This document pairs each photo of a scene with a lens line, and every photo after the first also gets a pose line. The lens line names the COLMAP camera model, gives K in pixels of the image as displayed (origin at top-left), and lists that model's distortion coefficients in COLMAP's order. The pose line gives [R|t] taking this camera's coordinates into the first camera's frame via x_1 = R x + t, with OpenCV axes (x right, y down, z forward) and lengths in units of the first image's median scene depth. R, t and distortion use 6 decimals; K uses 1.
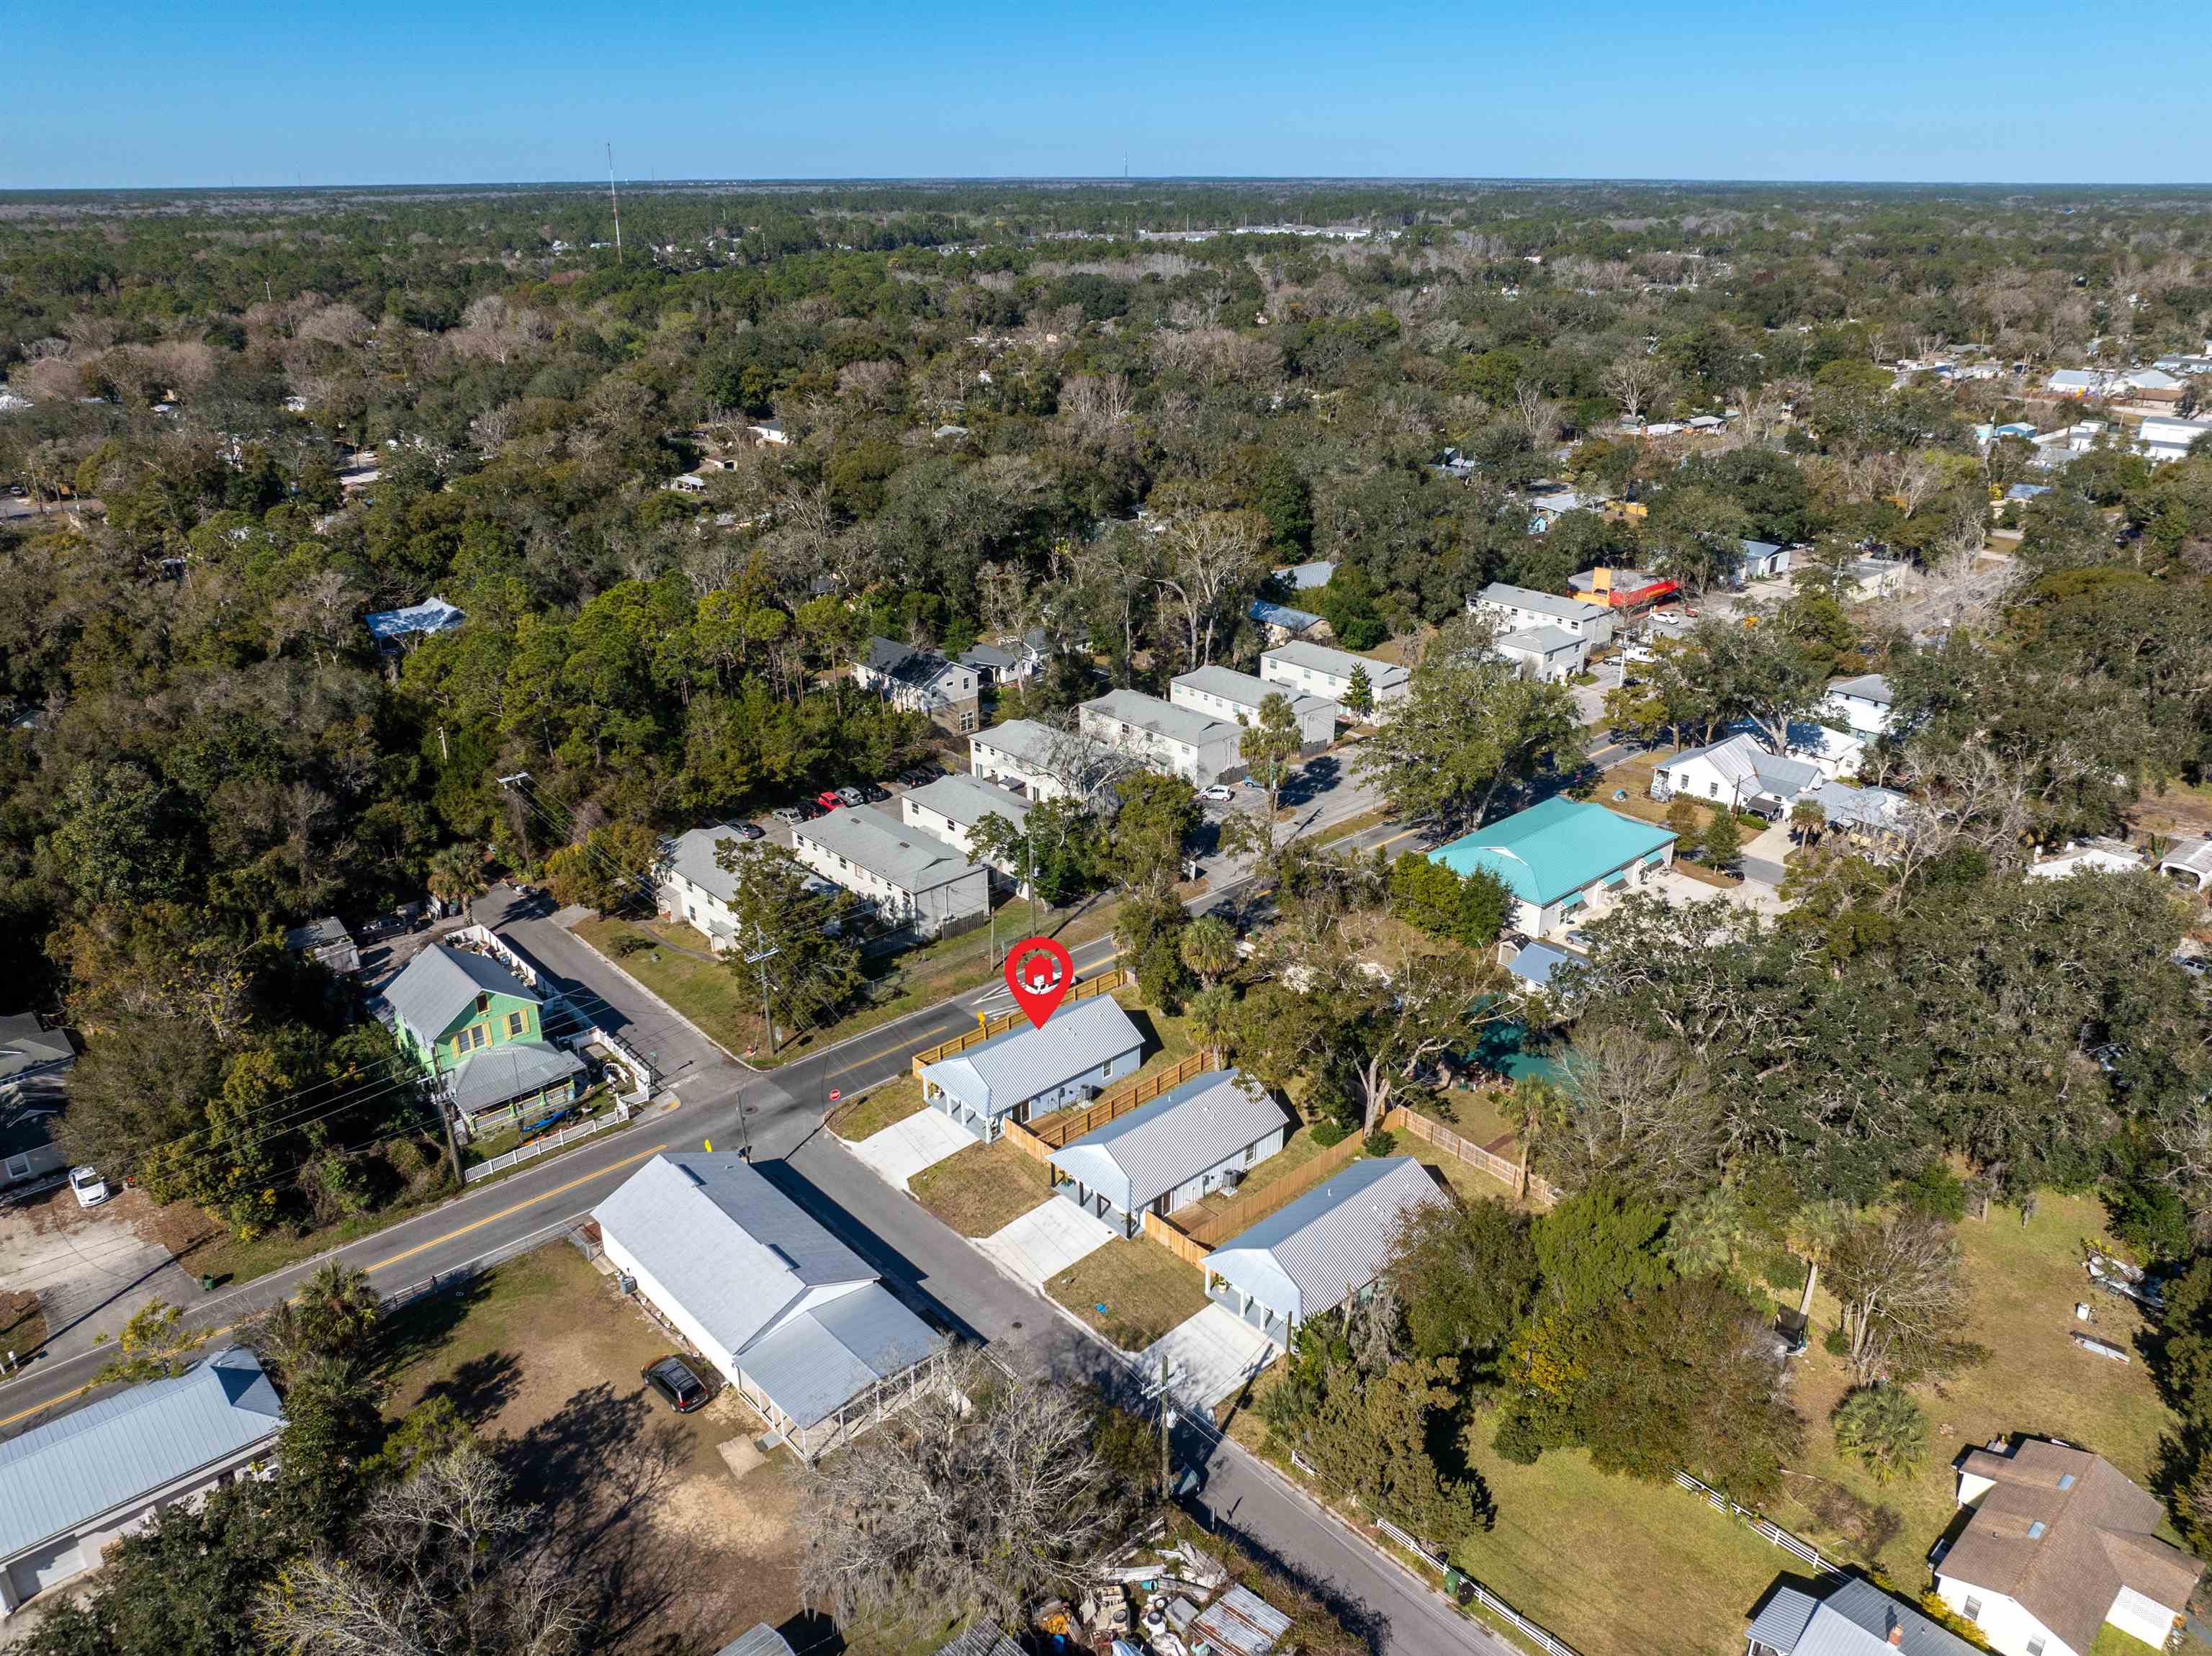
lens RADIAL K [[1545.5, 0, 1106.1], [0, 1545.5, 823.0], [0, 0, 1]] dist [-0.024179, -0.004644]
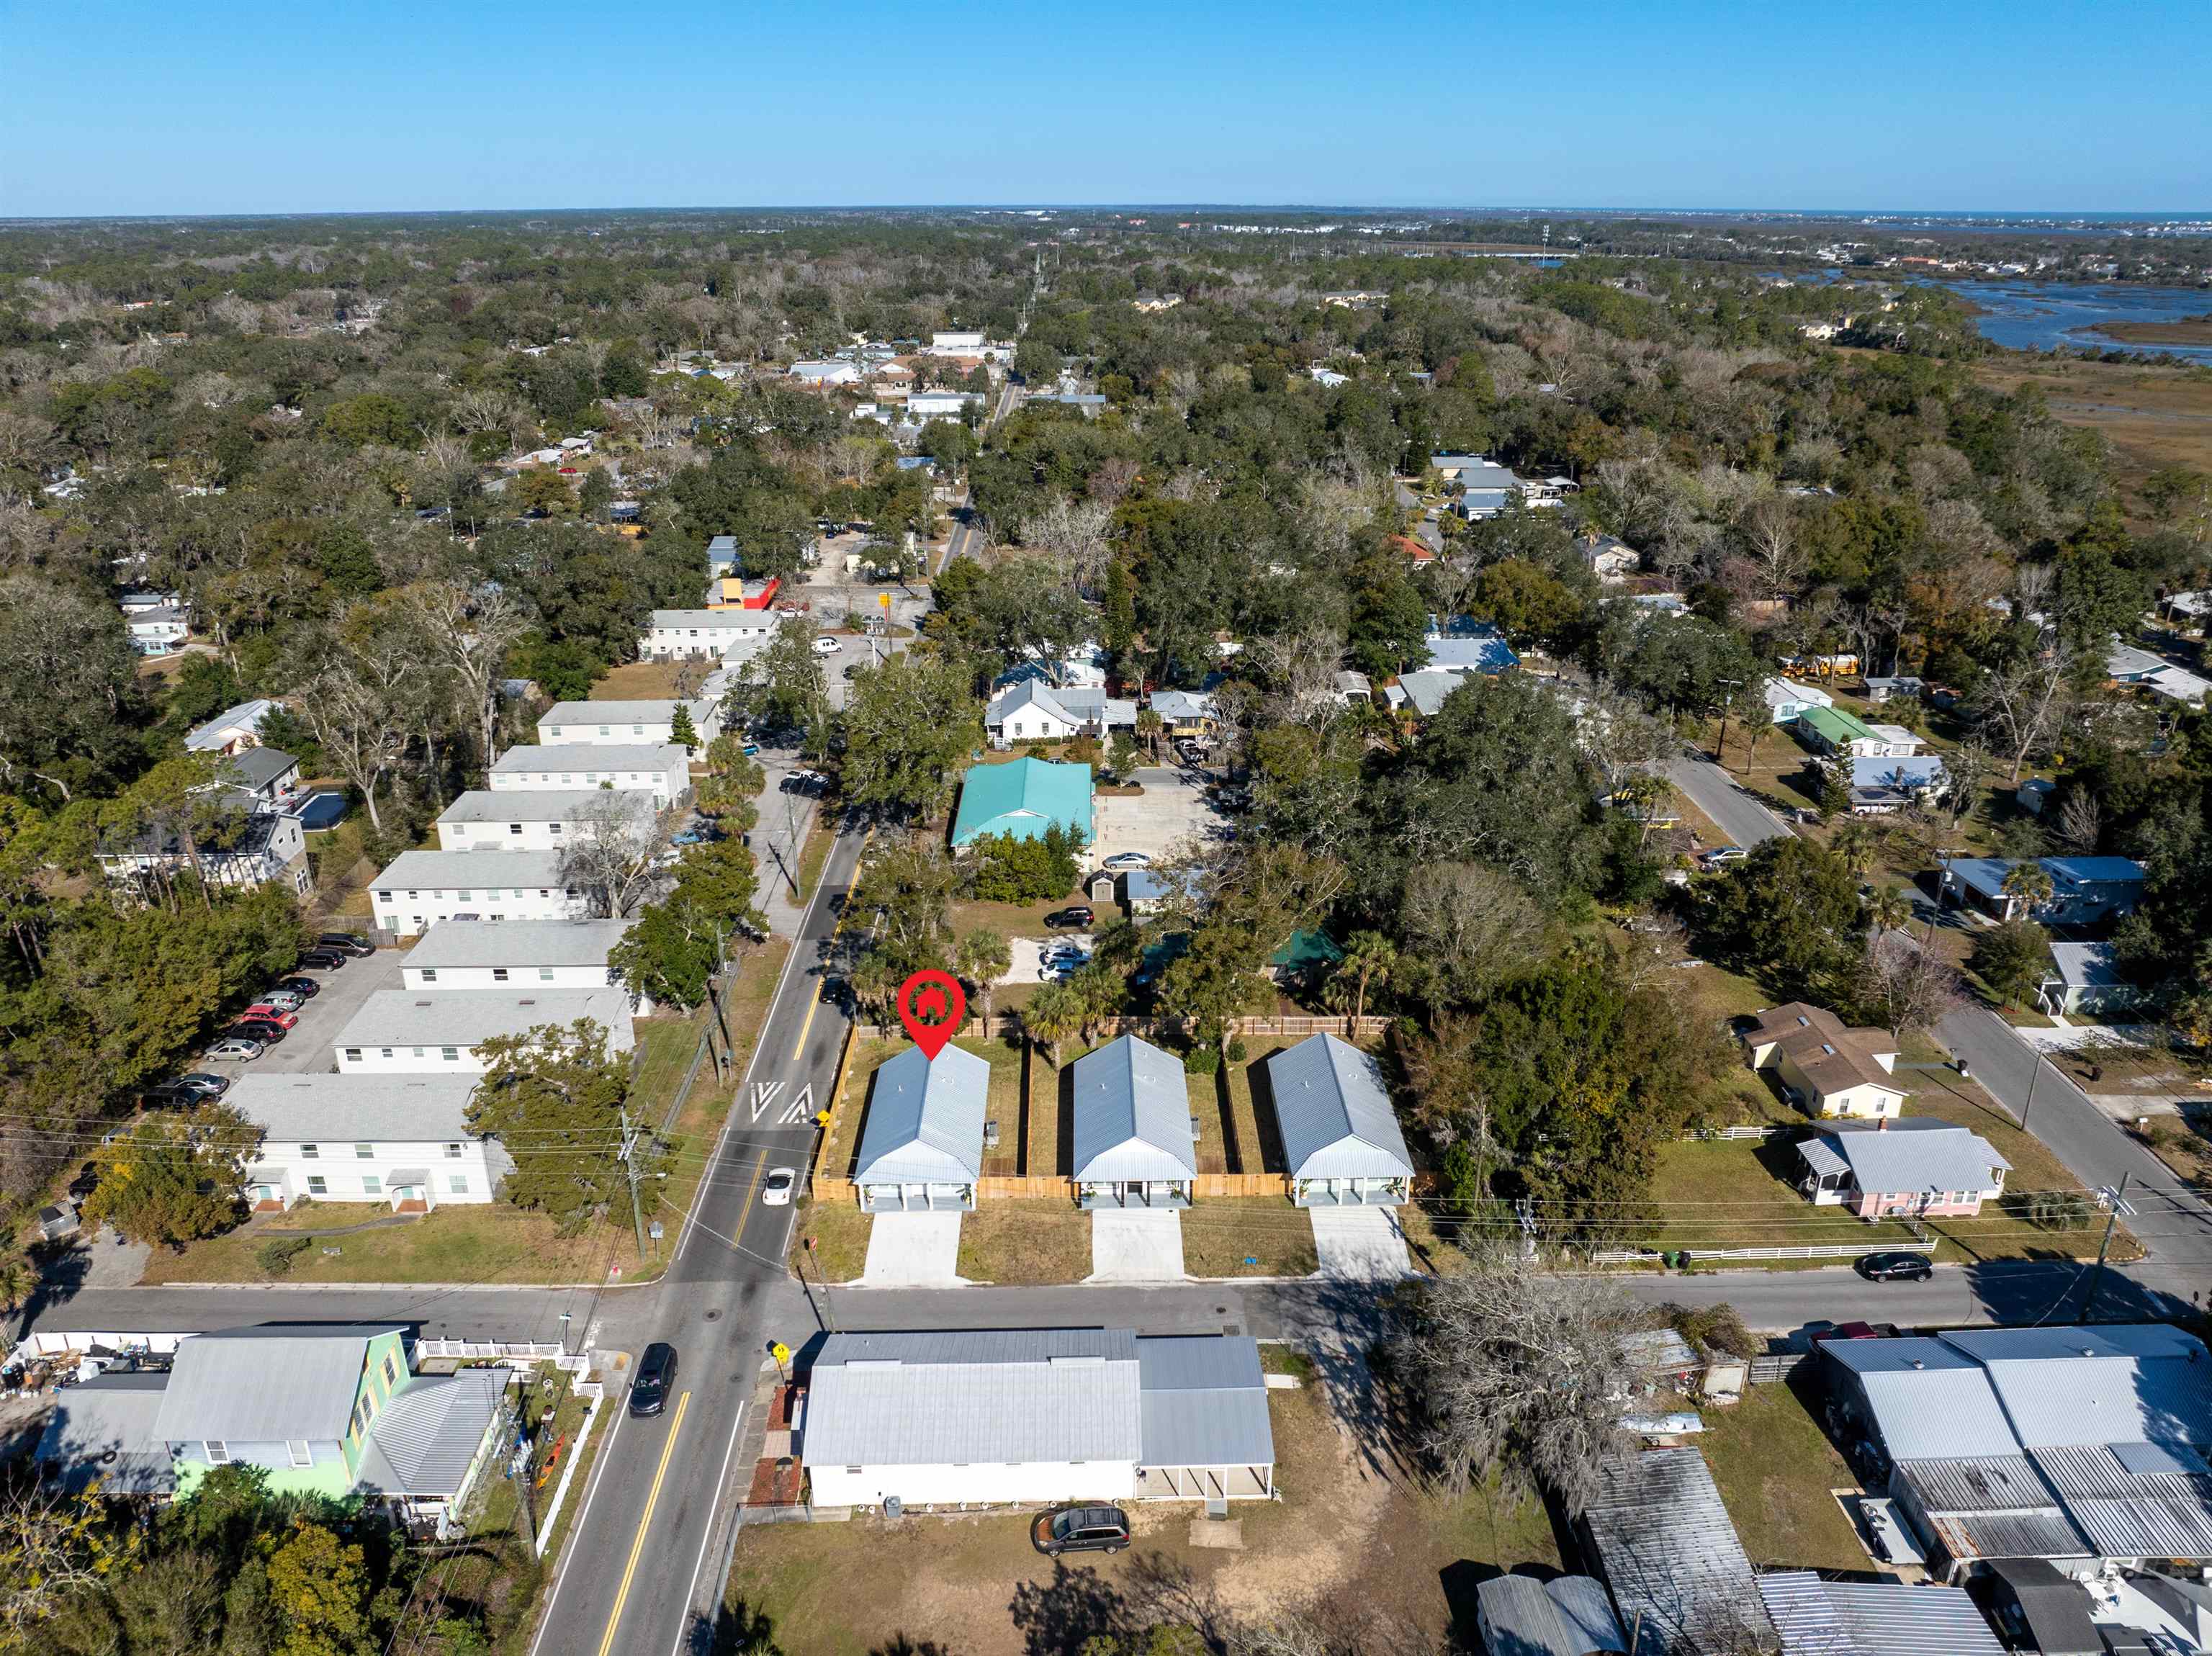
lens RADIAL K [[1545.5, 0, 1106.4], [0, 1545.5, 832.4], [0, 0, 1]] dist [-0.024179, -0.004644]
pose [[0.660659, -0.283322, 0.695167, -0.549476], [0.291136, 0.950266, 0.110607, -0.085363], [-0.691932, 0.129314, 0.710288, 0.209455]]
